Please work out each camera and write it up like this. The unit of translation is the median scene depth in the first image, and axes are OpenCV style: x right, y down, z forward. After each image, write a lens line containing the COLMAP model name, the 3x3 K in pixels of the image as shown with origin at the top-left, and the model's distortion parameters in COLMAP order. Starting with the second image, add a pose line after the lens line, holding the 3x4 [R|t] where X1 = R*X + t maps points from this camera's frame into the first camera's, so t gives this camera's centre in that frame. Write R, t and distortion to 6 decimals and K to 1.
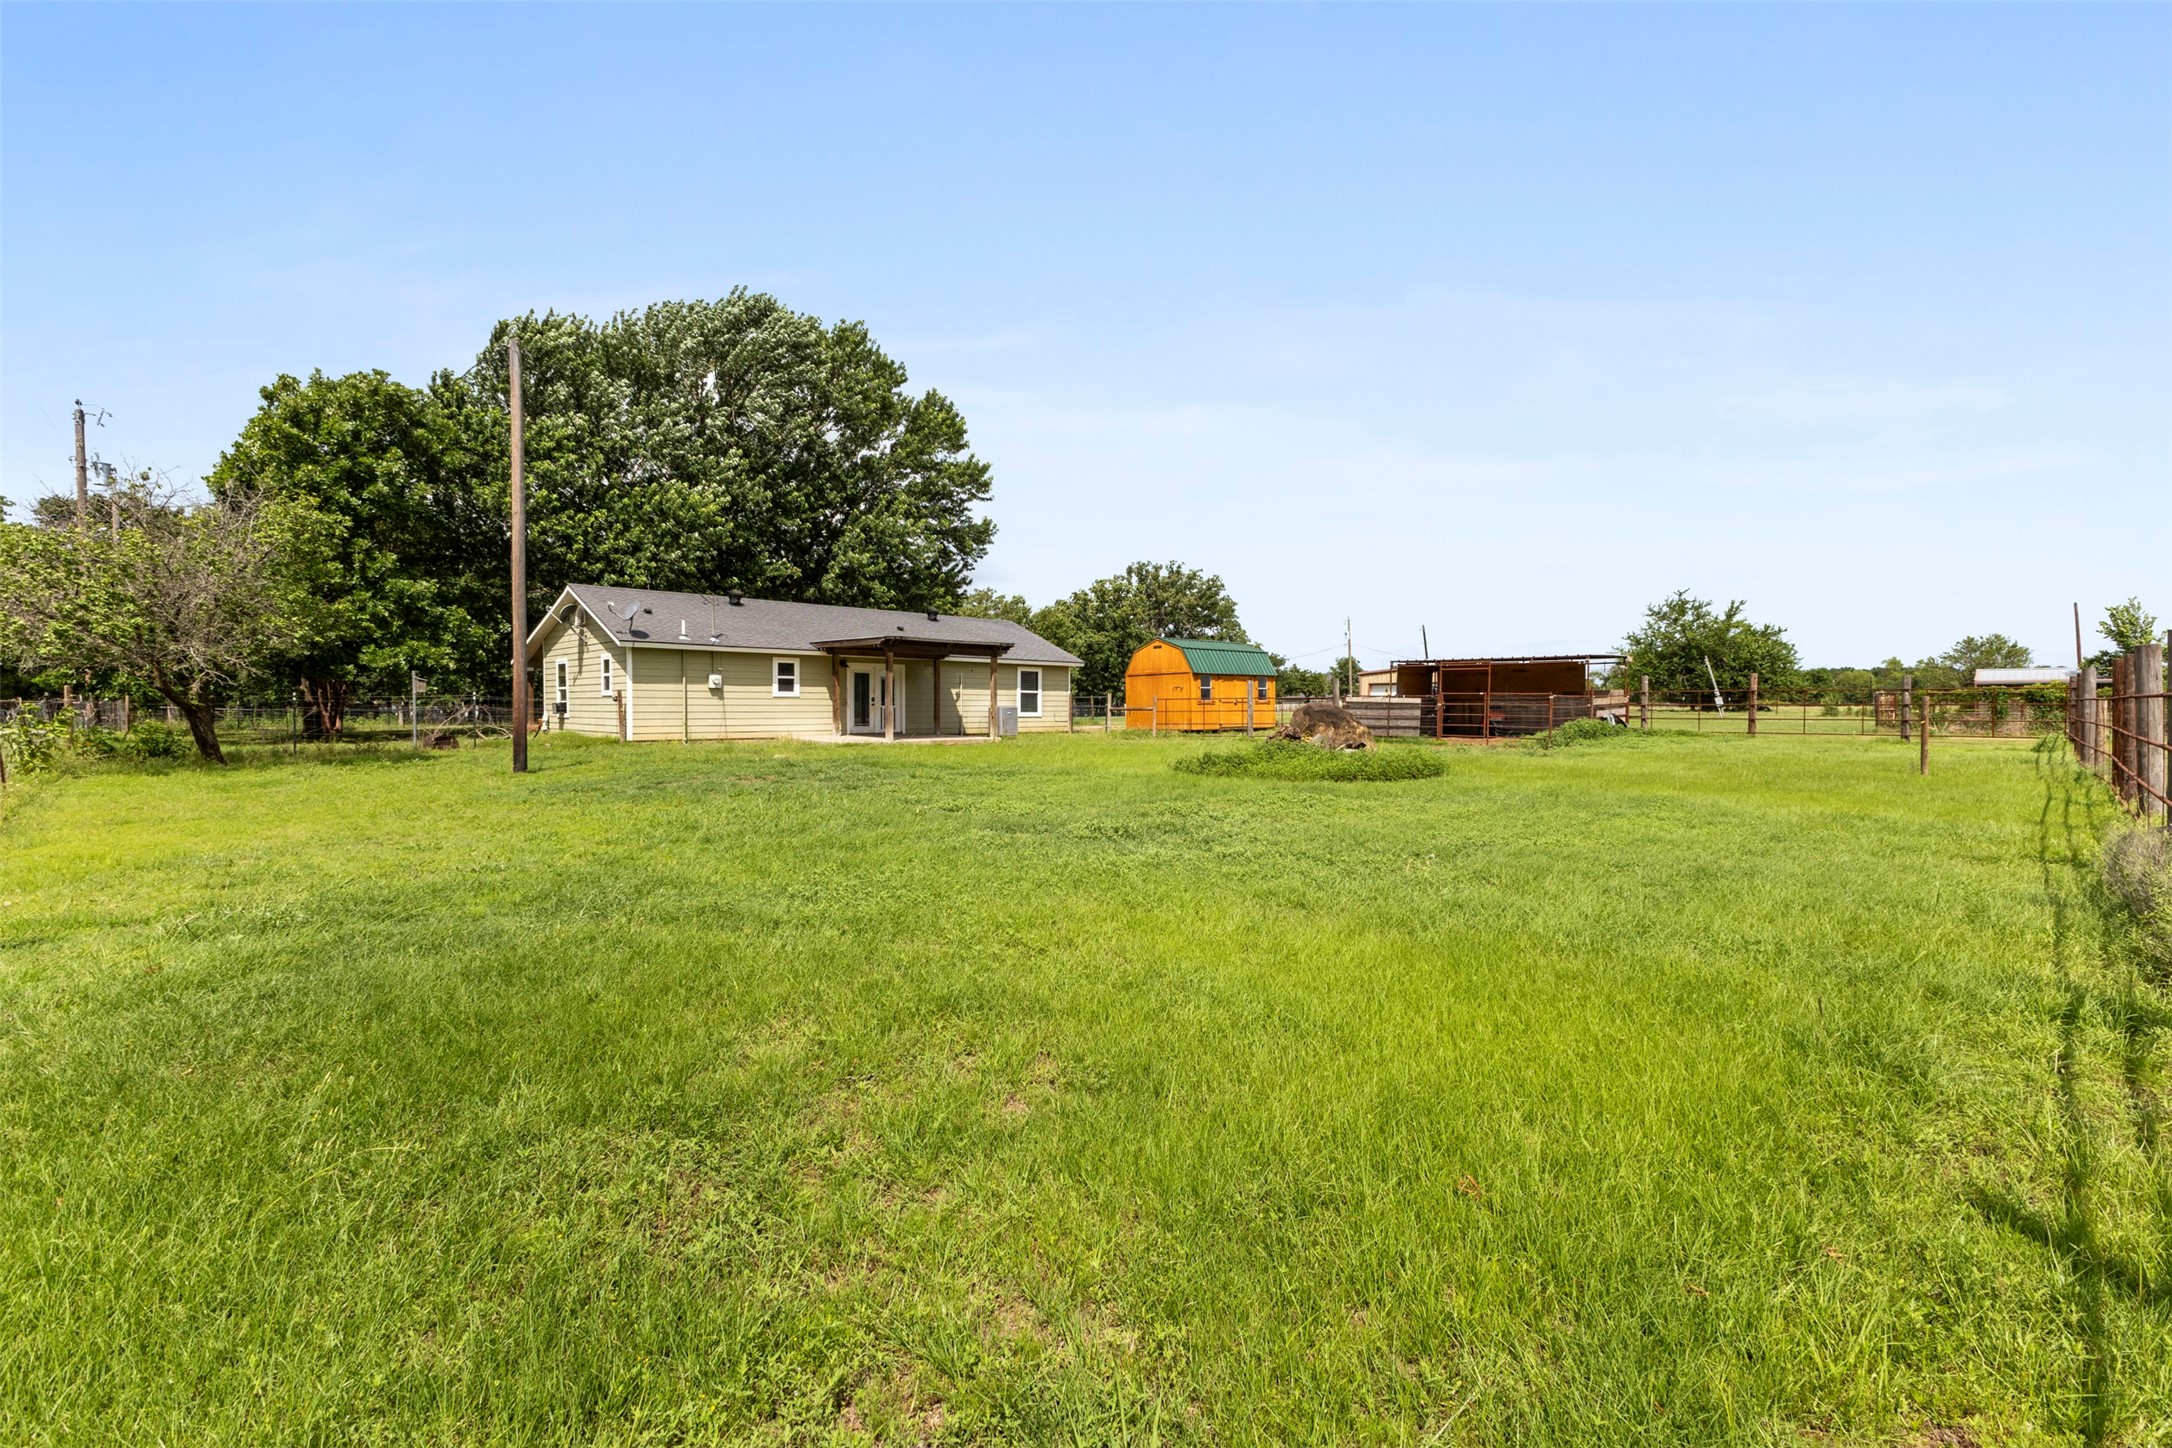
lens RADIAL K [[933.9, 0, 1093.1], [0, 933.9, 707.9], [0, 0, 1]] dist [0.004050, 0.000193]
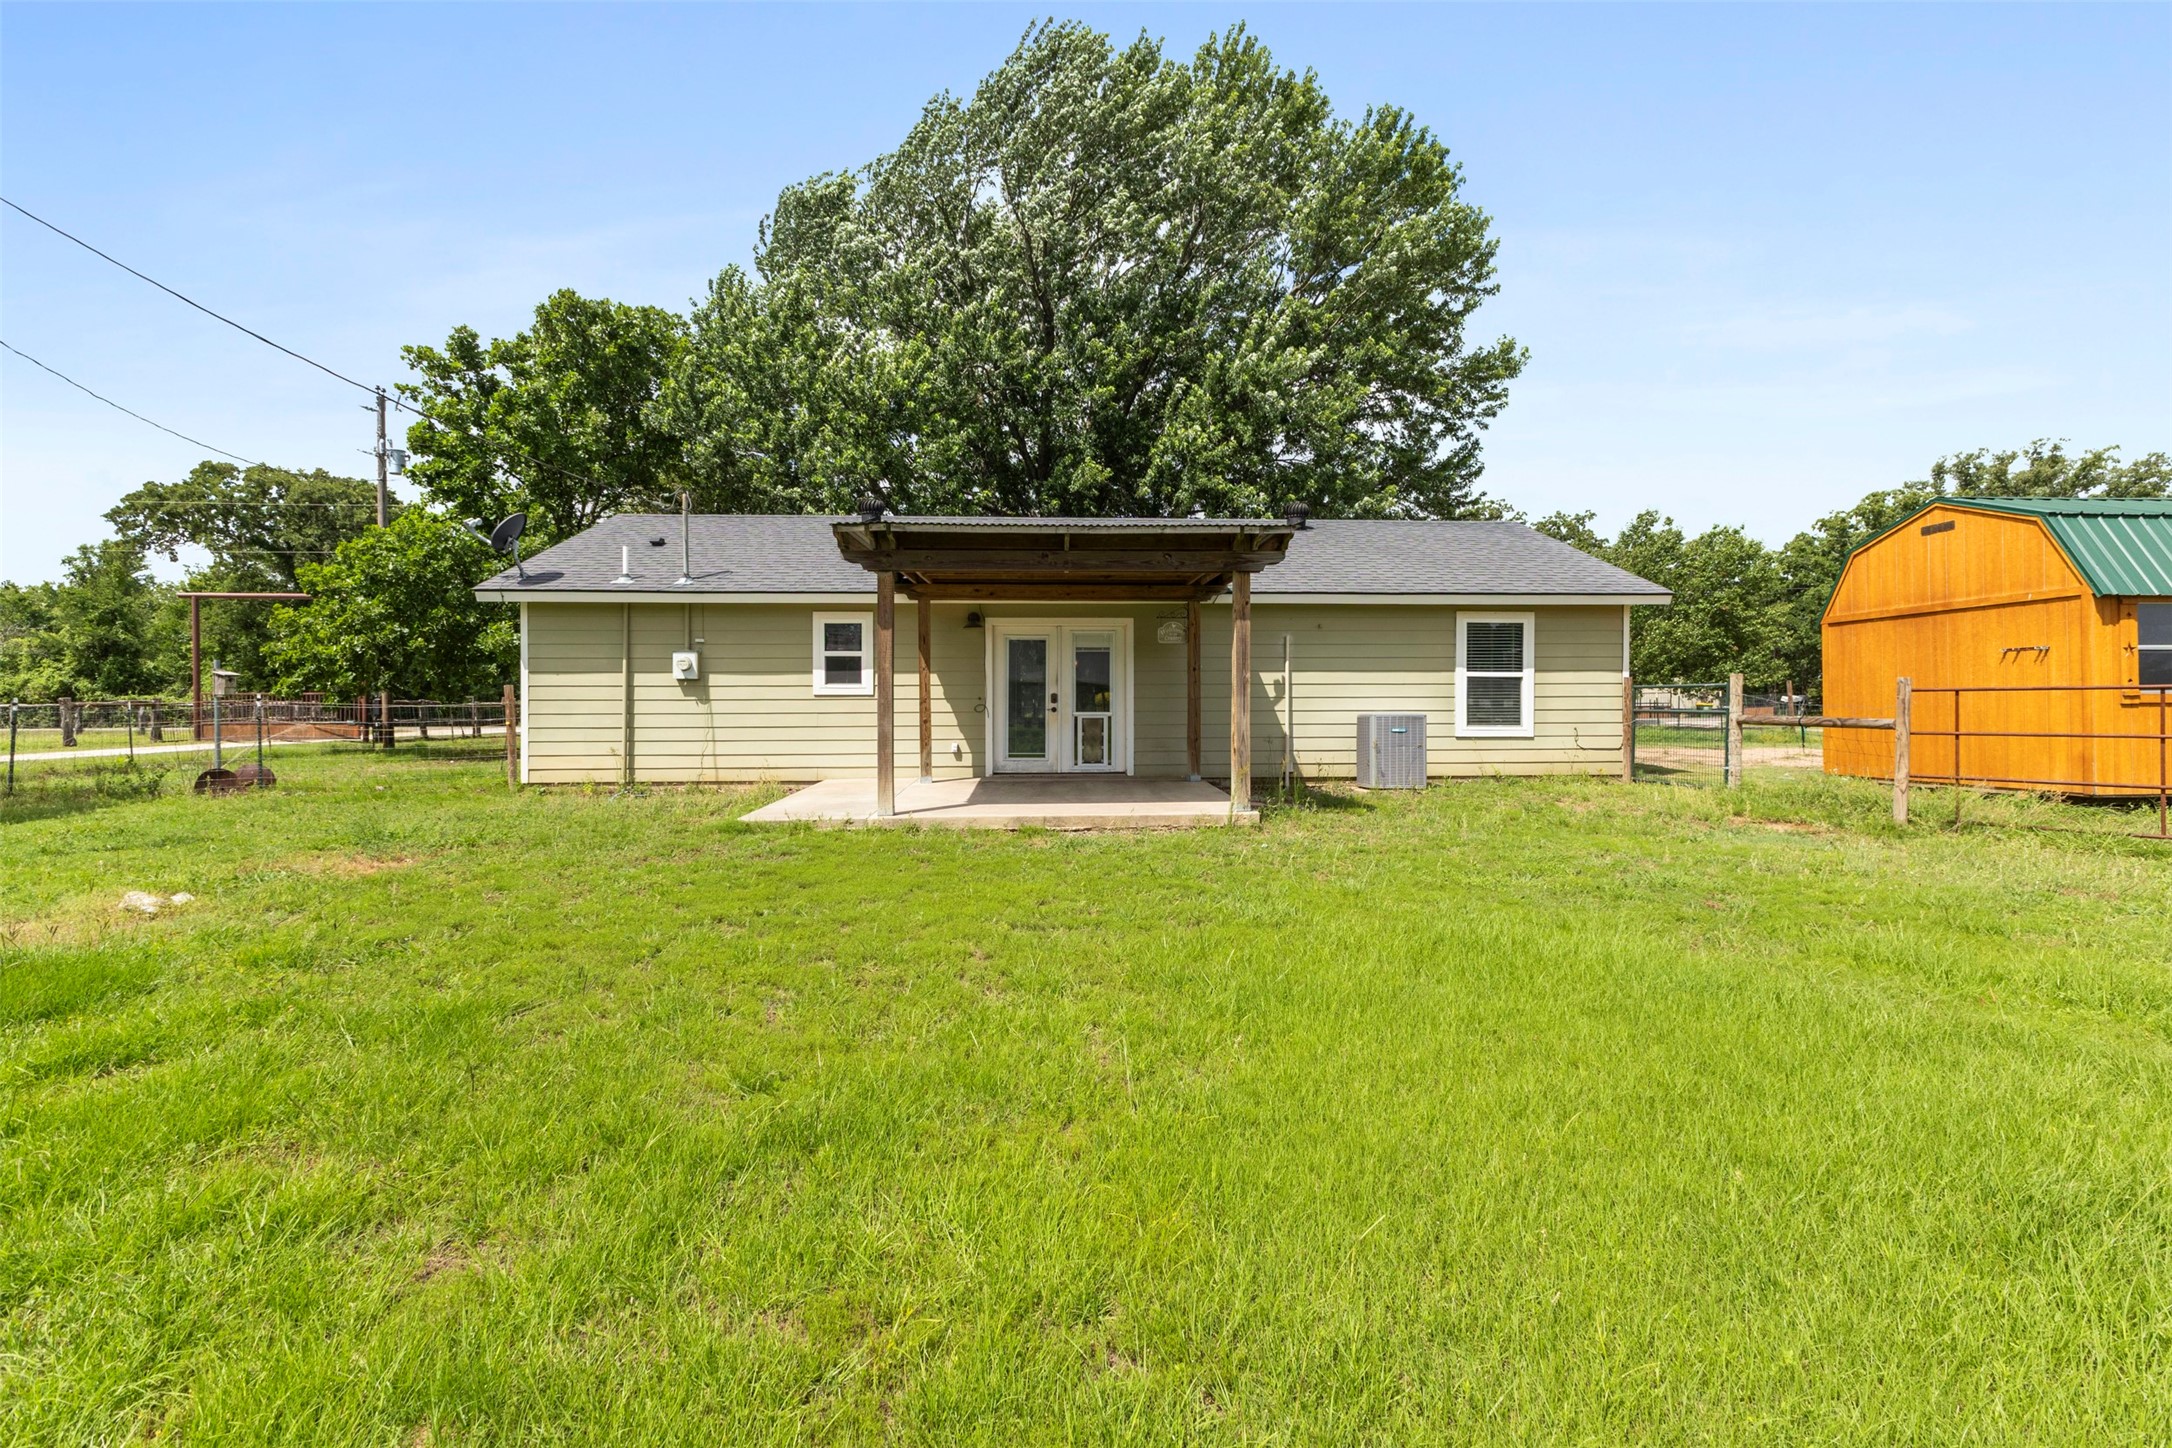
lens RADIAL K [[933.9, 0, 1093.1], [0, 933.9, 707.9], [0, 0, 1]] dist [0.004050, 0.000193]
pose [[0.758380, 0.002449, -0.651808, 0.061266], [0.003910, 0.999958, 0.008306, -0.007079], [0.651801, -0.008848, 0.758339, 0.583669]]
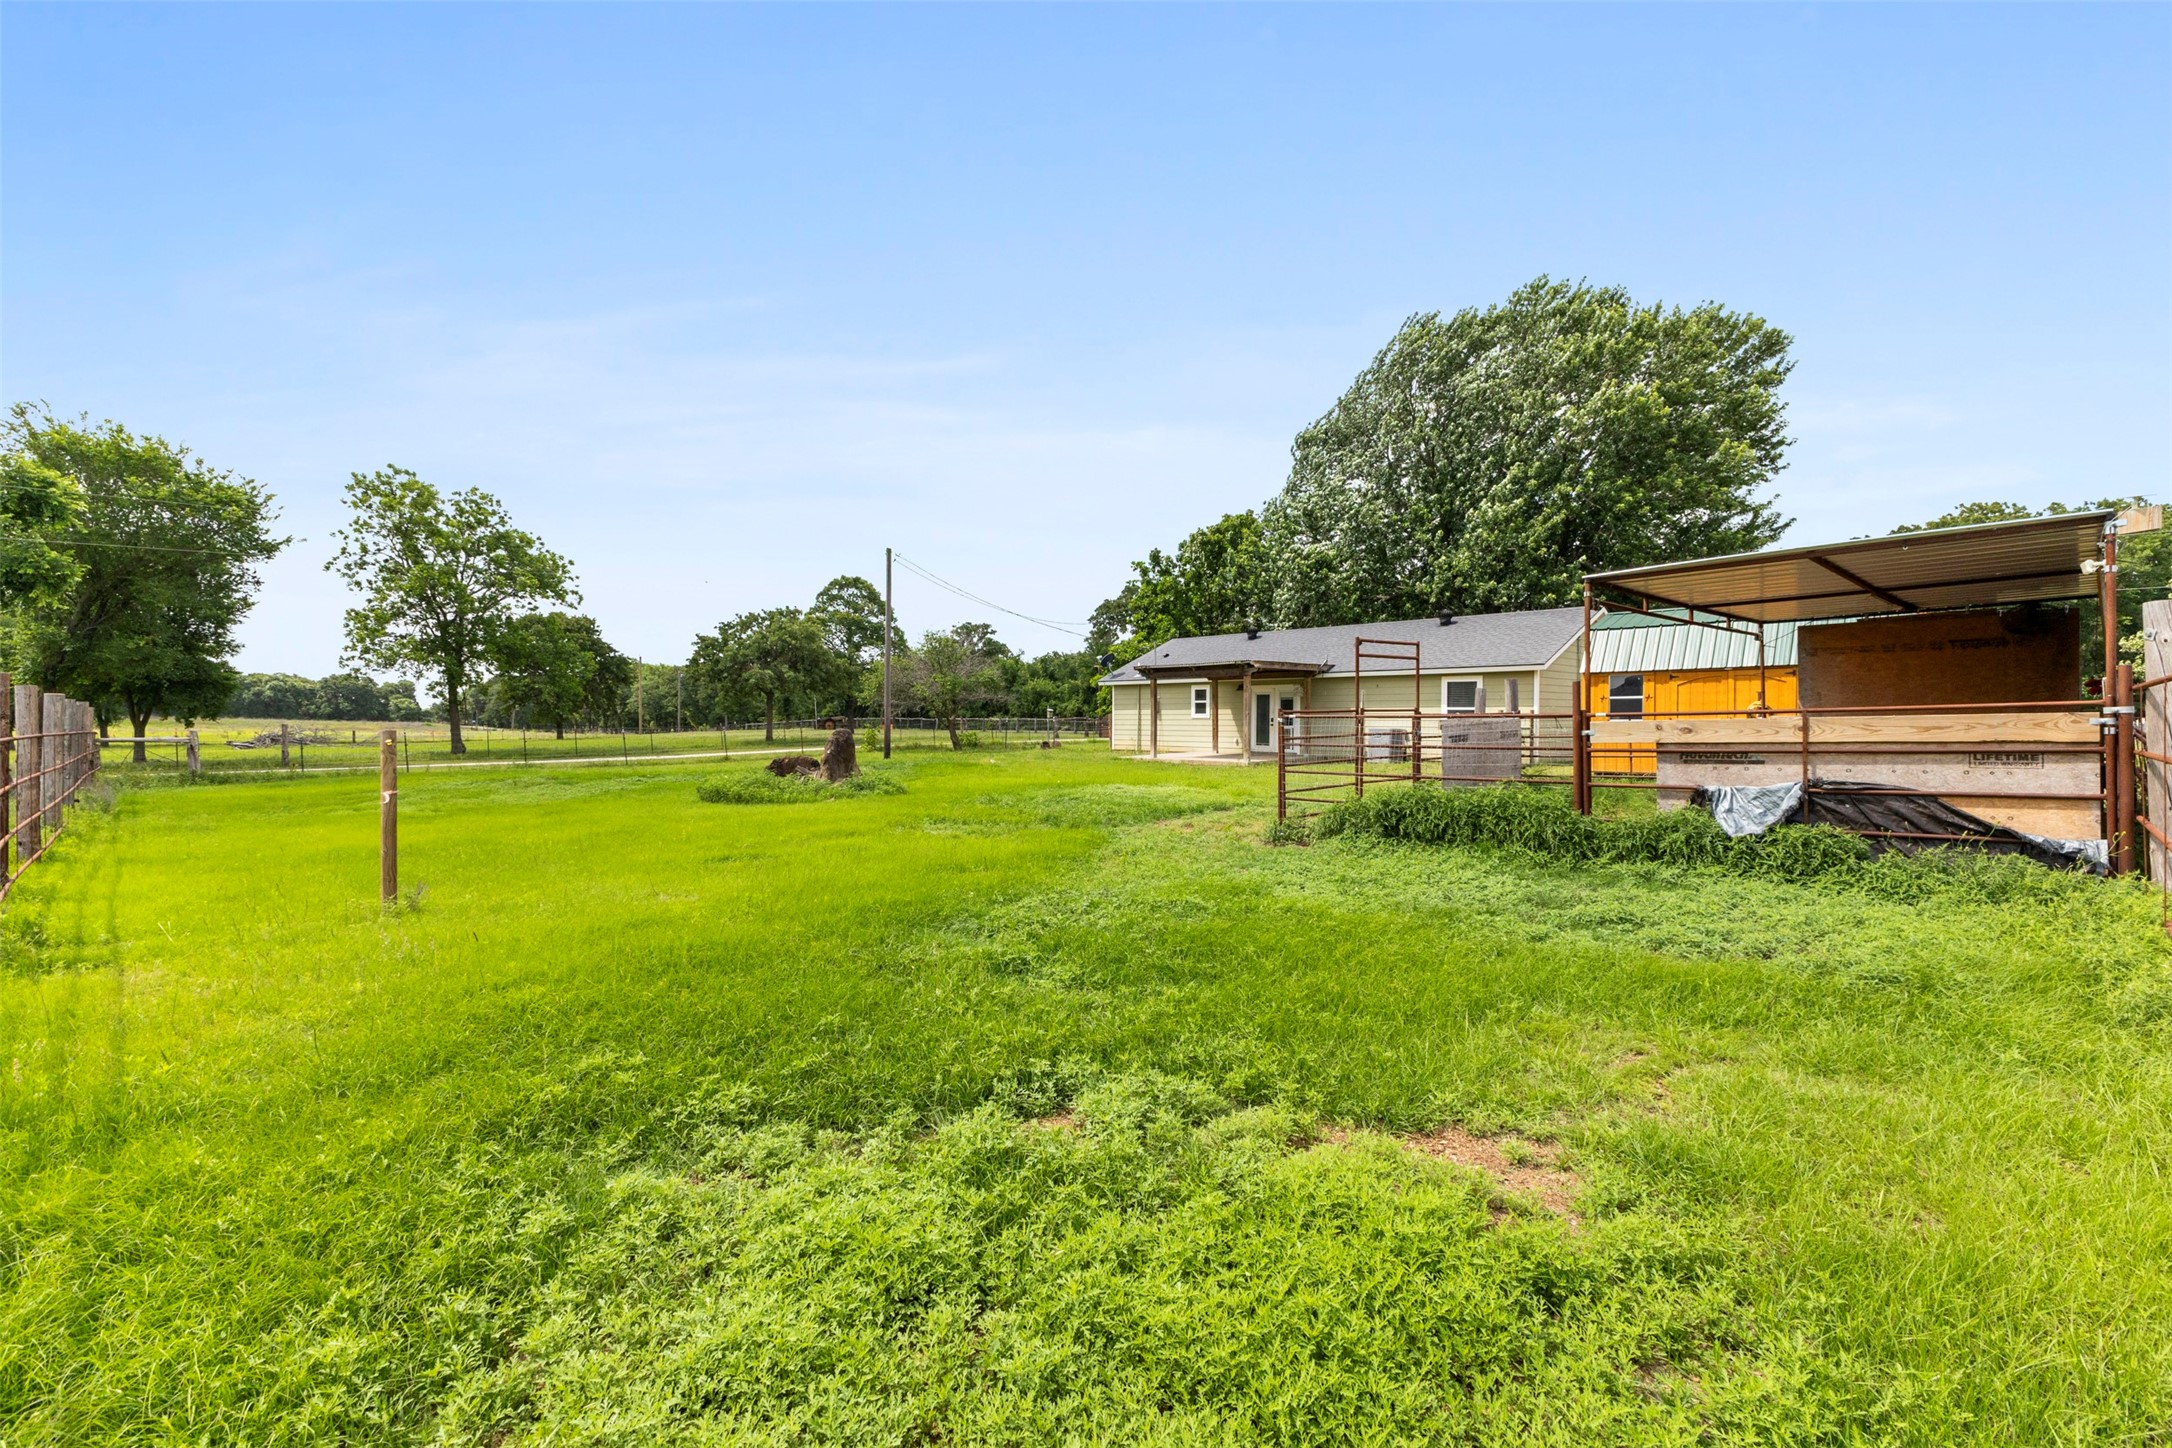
lens RADIAL K [[933.9, 0, 1093.1], [0, 933.9, 707.9], [0, 0, 1]] dist [0.004050, 0.000193]
pose [[0.010535, -0.015267, -0.999828, 0.700029], [-0.003304, 0.999877, -0.015303, -0.004852], [0.999939, 0.003465, 0.010483, 0.685552]]
